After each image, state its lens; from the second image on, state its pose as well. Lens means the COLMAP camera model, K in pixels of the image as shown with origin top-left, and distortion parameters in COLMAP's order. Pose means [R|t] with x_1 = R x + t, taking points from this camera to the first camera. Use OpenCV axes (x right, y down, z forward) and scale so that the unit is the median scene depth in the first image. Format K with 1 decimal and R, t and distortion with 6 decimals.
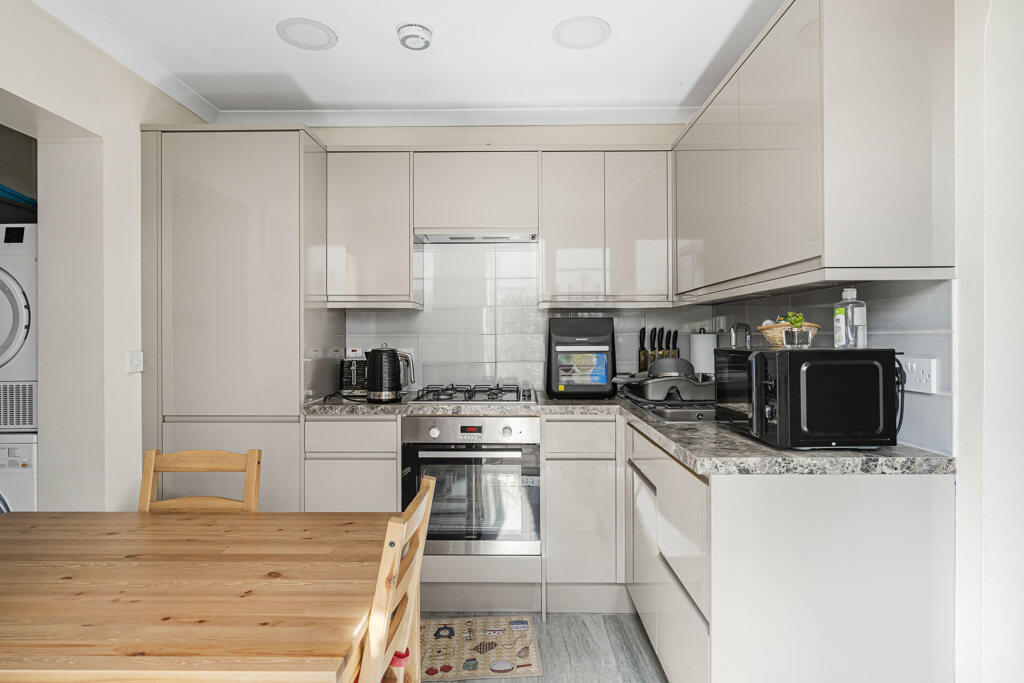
lens RADIAL K [[554.3, 0, 512.0], [0, 554.3, 341.5], [0, 0, 1]] dist [-0.004129, 0.001052]
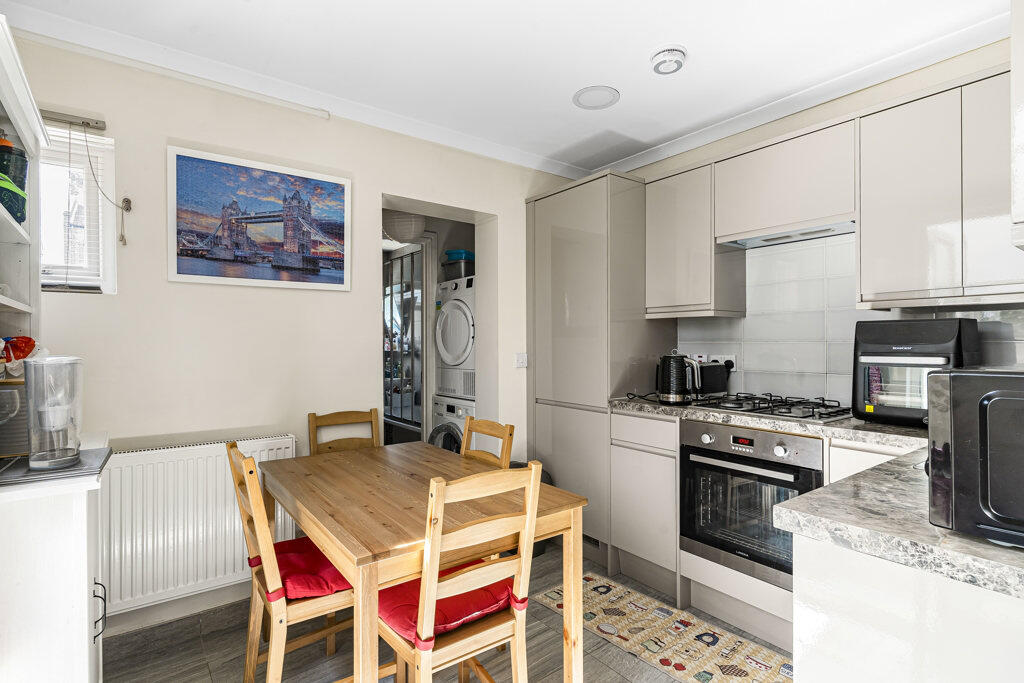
lens RADIAL K [[495.8, 0, 511.6], [0, 495.8, 347.8], [0, 0, 1]] dist [0.000637, -0.000514]
pose [[0.612740, 0.009870, -0.790223, 0.354231], [-0.008162, 0.999948, 0.006160, -0.004458], [0.790242, 0.002676, 0.612789, 0.161501]]
